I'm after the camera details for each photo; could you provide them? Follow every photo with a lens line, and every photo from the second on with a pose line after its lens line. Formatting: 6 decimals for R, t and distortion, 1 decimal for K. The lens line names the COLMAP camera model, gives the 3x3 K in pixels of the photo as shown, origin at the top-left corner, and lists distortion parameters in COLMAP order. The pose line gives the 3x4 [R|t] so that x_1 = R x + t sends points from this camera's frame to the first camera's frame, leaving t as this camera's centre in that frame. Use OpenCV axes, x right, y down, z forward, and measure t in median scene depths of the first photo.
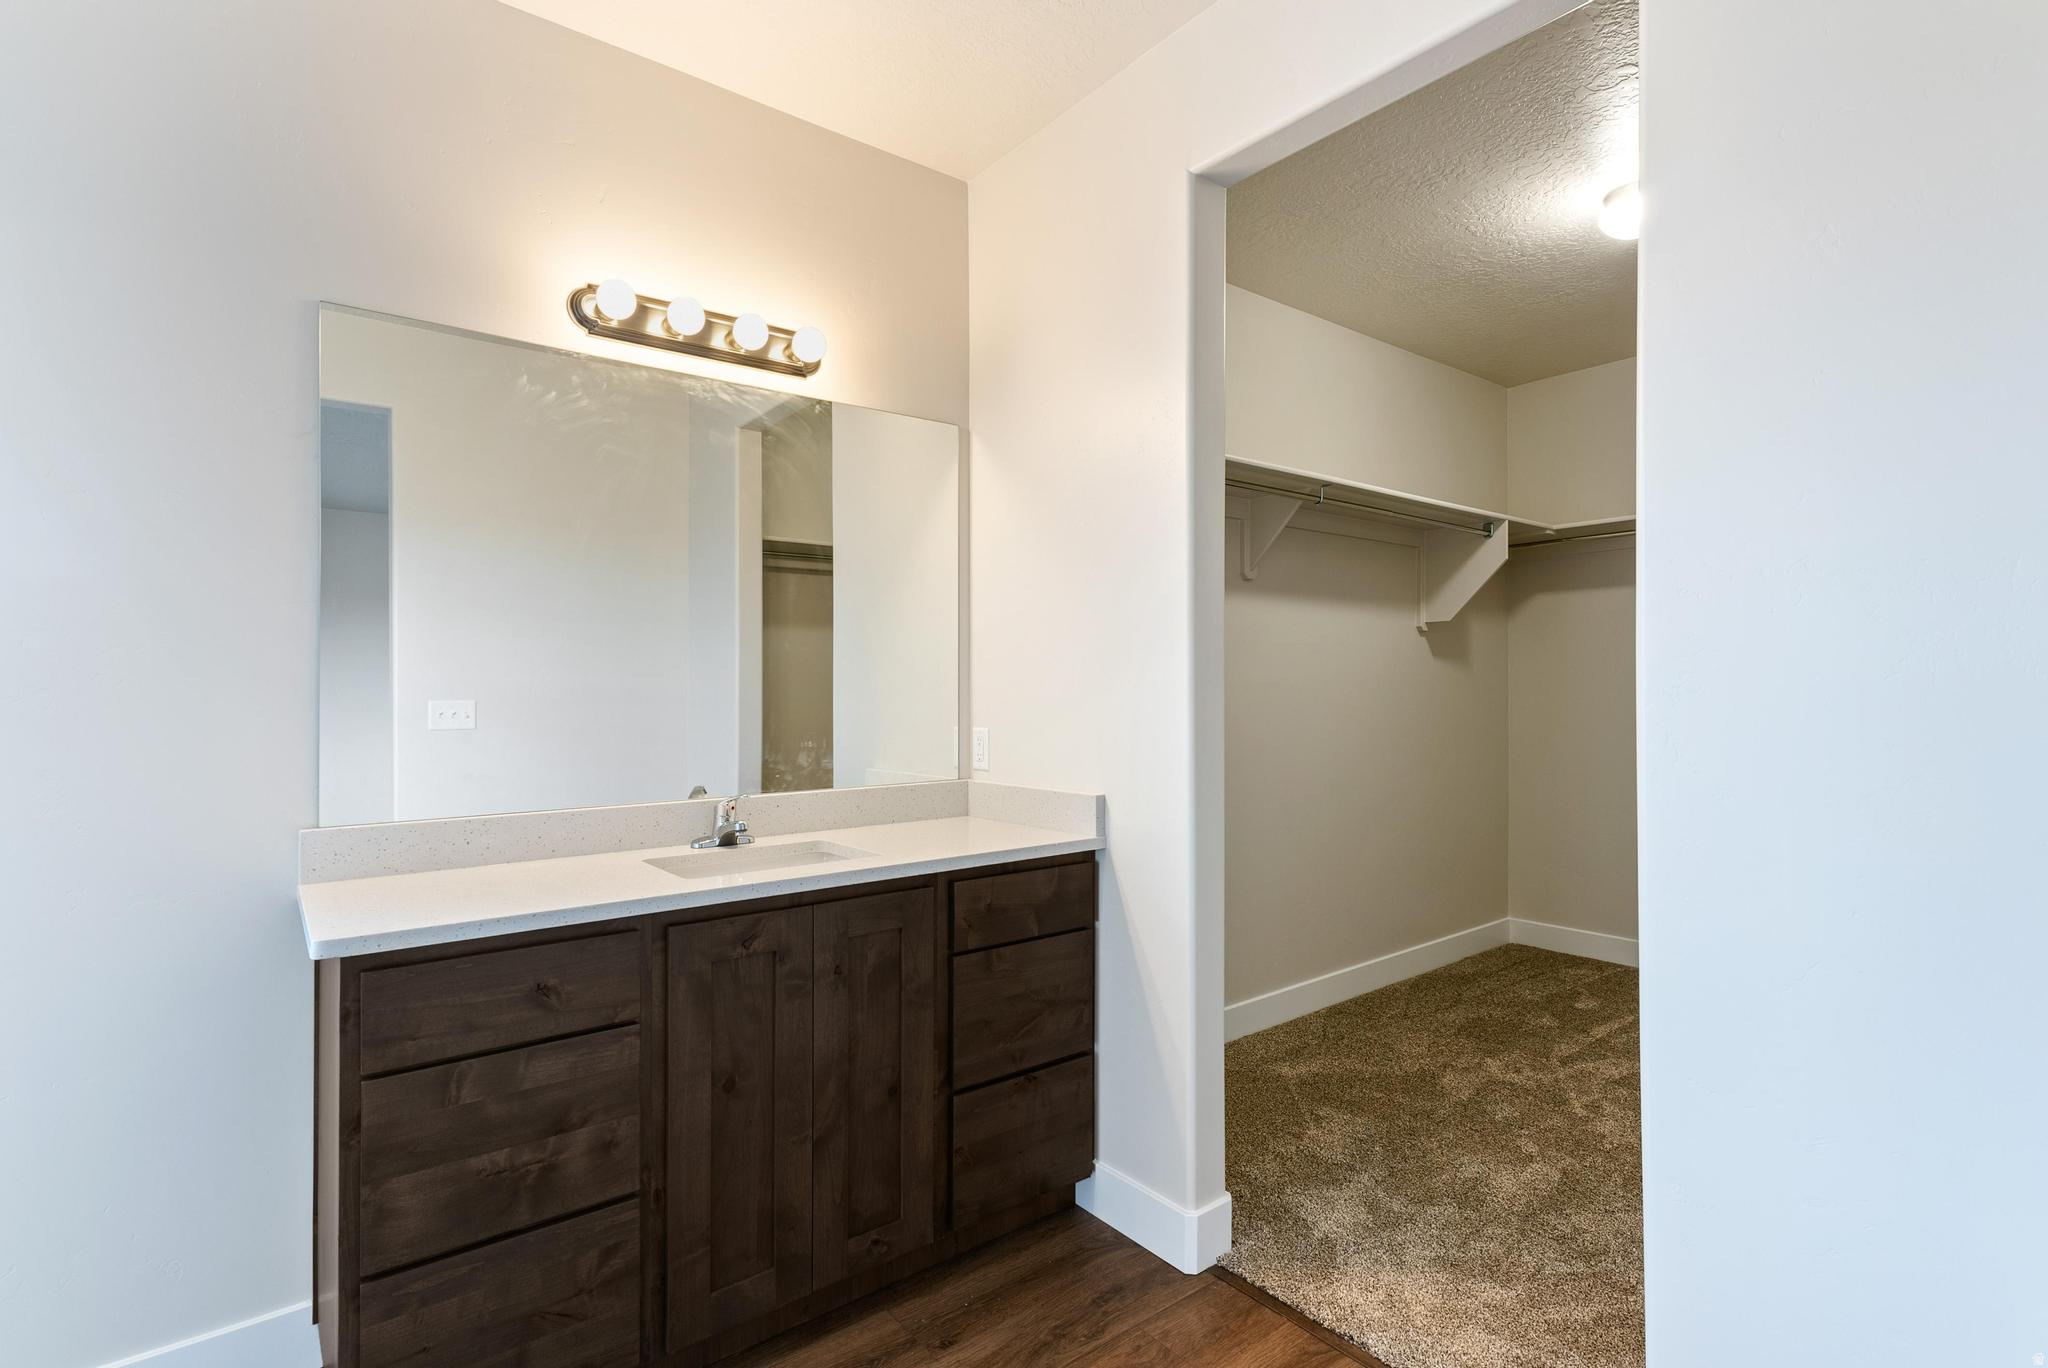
lens RADIAL K [[979.8, 0, 1026.1], [0, 979.8, 677.8], [0, 0, 1]] dist [0.001845, -0.001618]
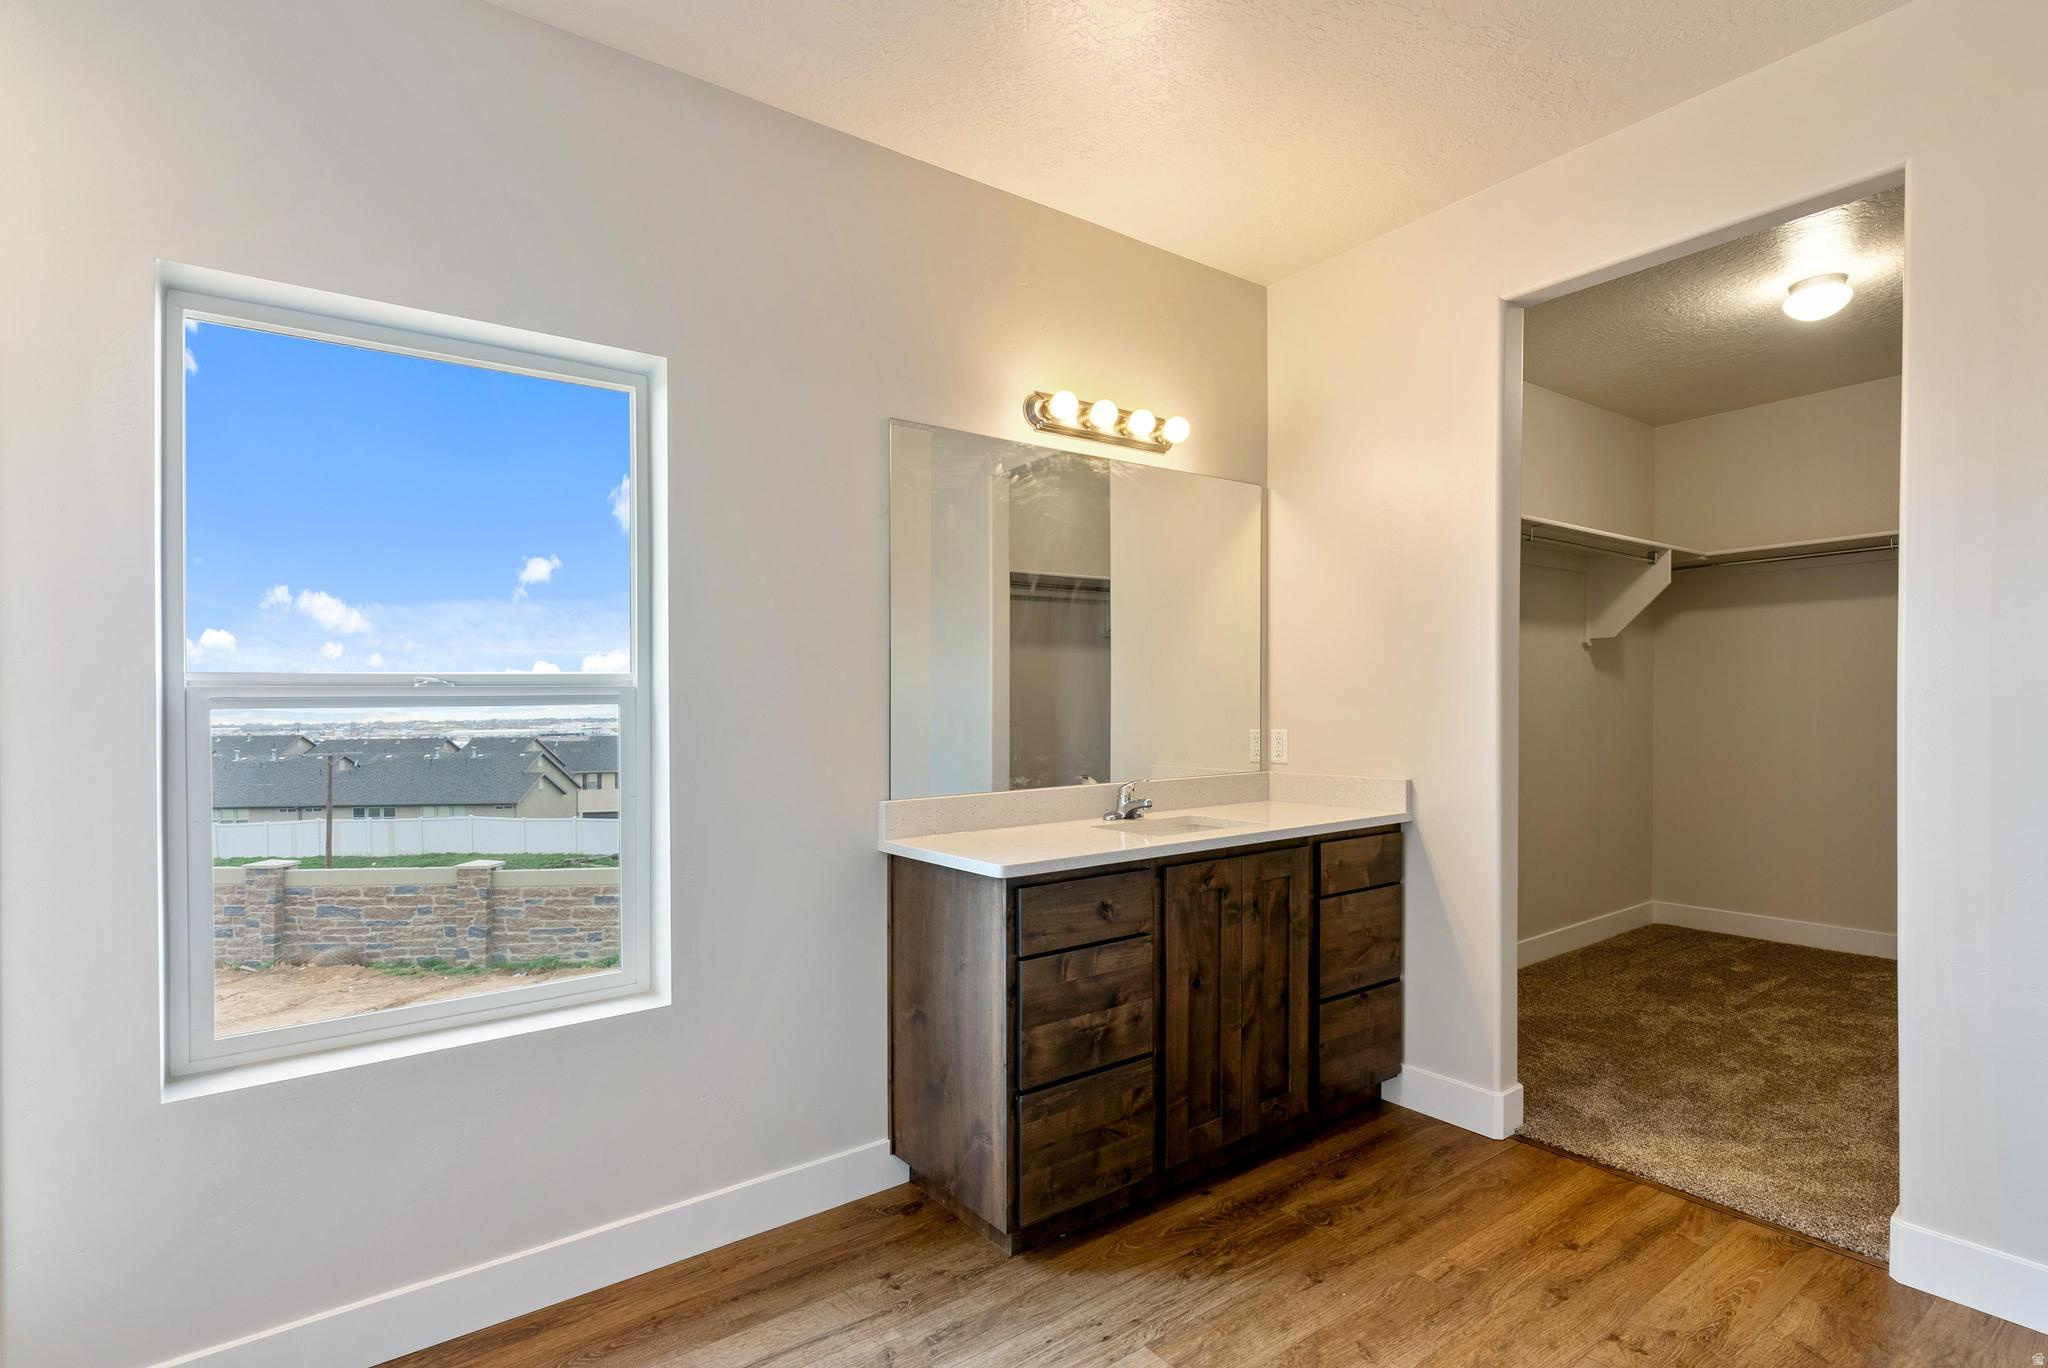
lens RADIAL K [[979.8, 0, 1048.6], [0, 979.8, 709.6], [0, 0, 1]] dist [0.001845, -0.001618]
pose [[0.999609, -0.006148, -0.027264, -0.395420], [0.006650, 0.999809, 0.018358, 0.001262], [0.027146, -0.018533, 0.999460, -0.323053]]
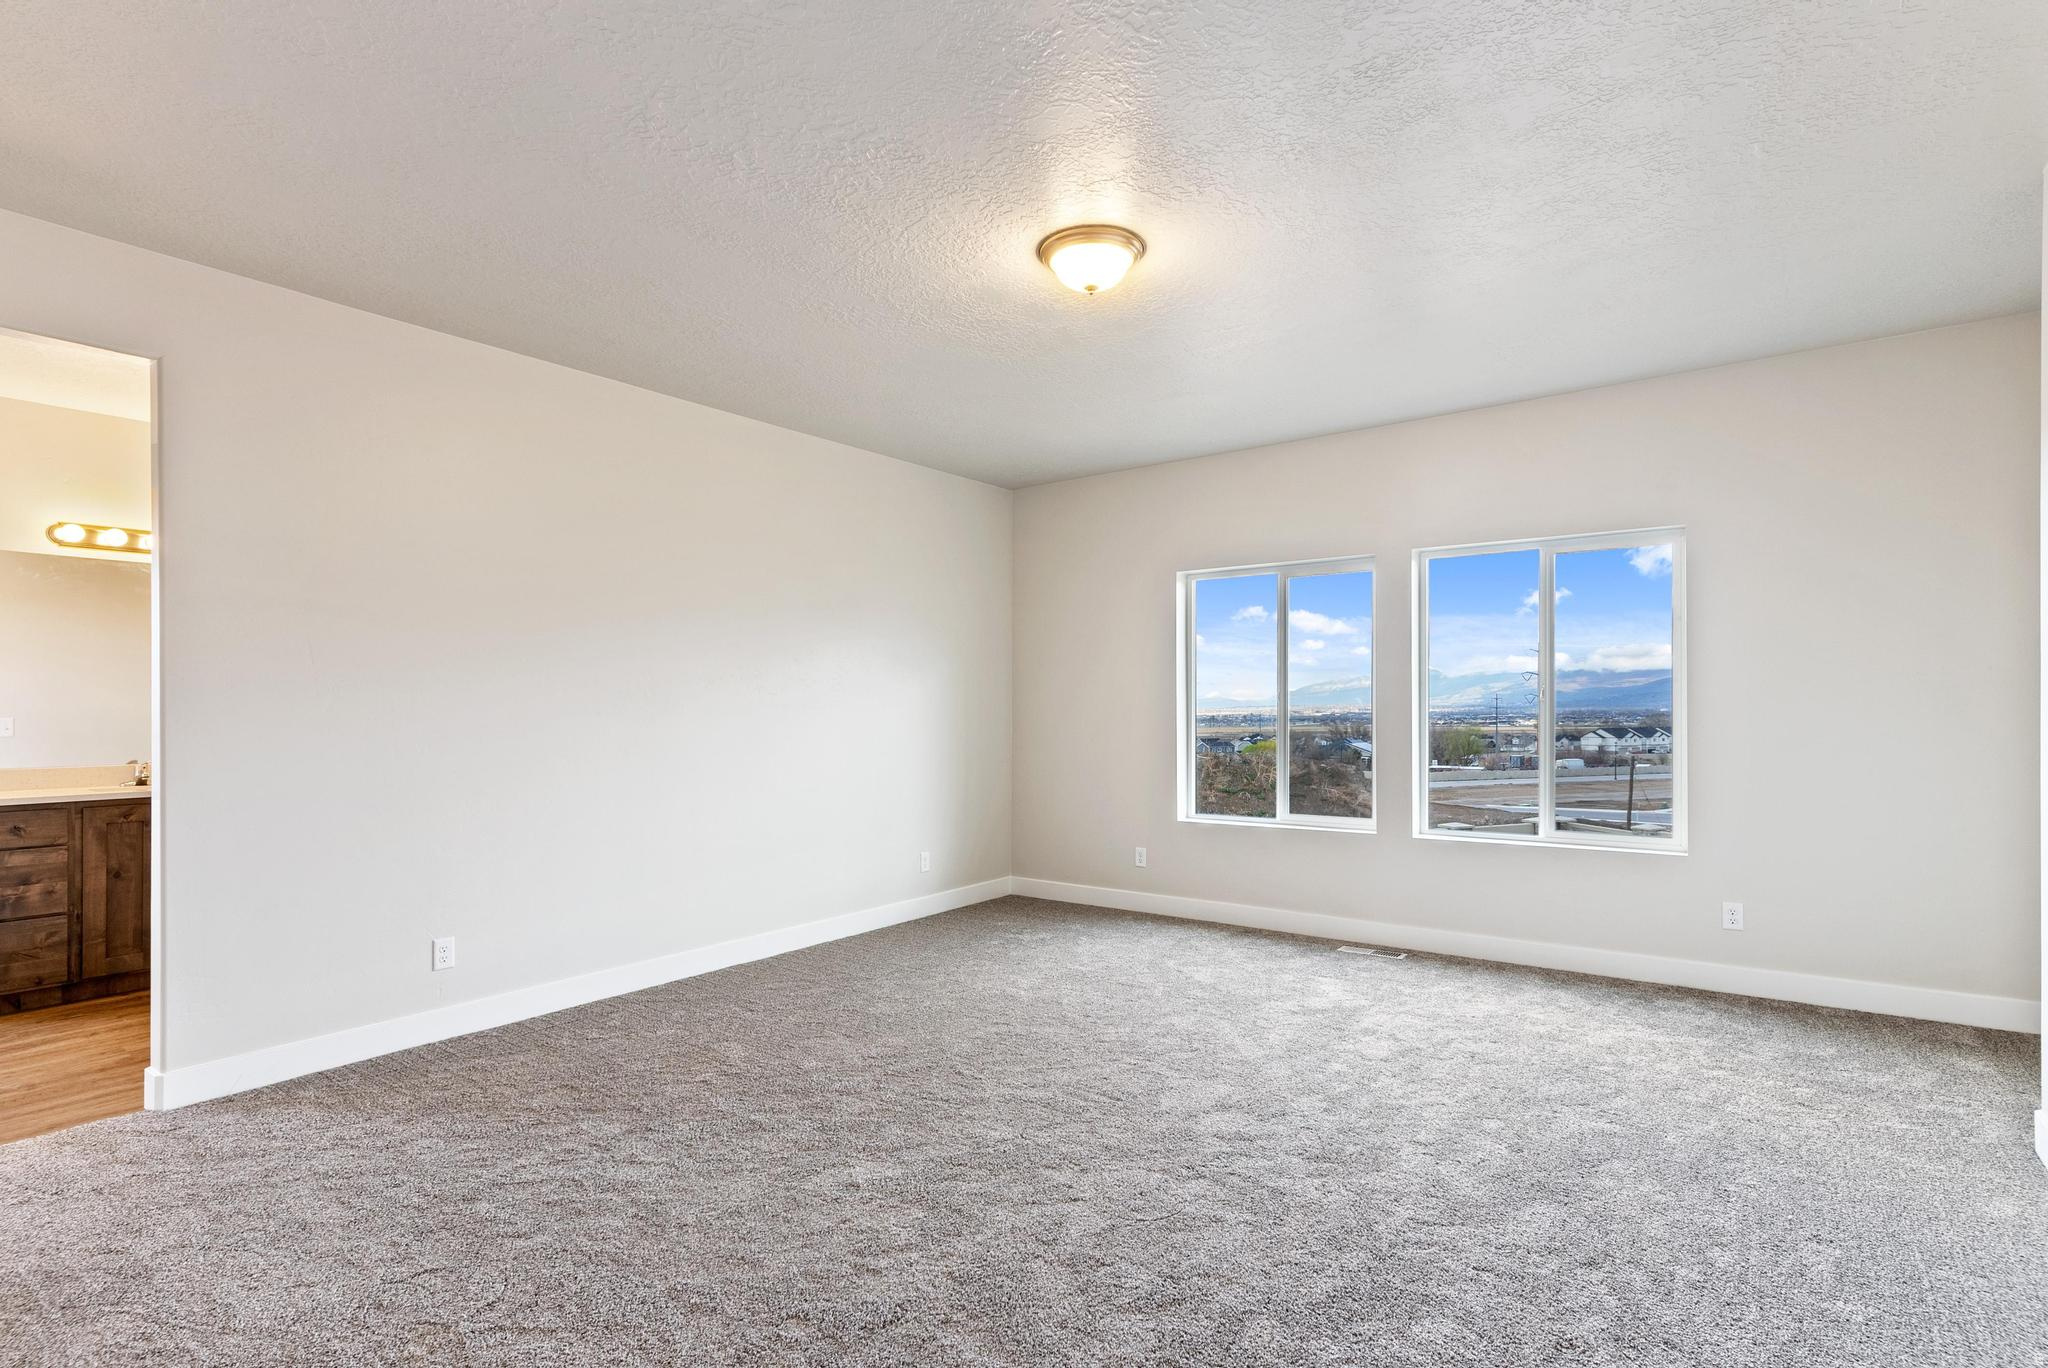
lens RADIAL K [[979.8, 0, 1021.4], [0, 979.8, 694.1], [0, 0, 1]] dist [0.001845, -0.001618]
pose [[0.965570, 0.003687, 0.260119, 1.034330], [-0.004366, 0.999988, 0.002031, -0.040665], [-0.260108, -0.003096, 0.965574, -1.624617]]
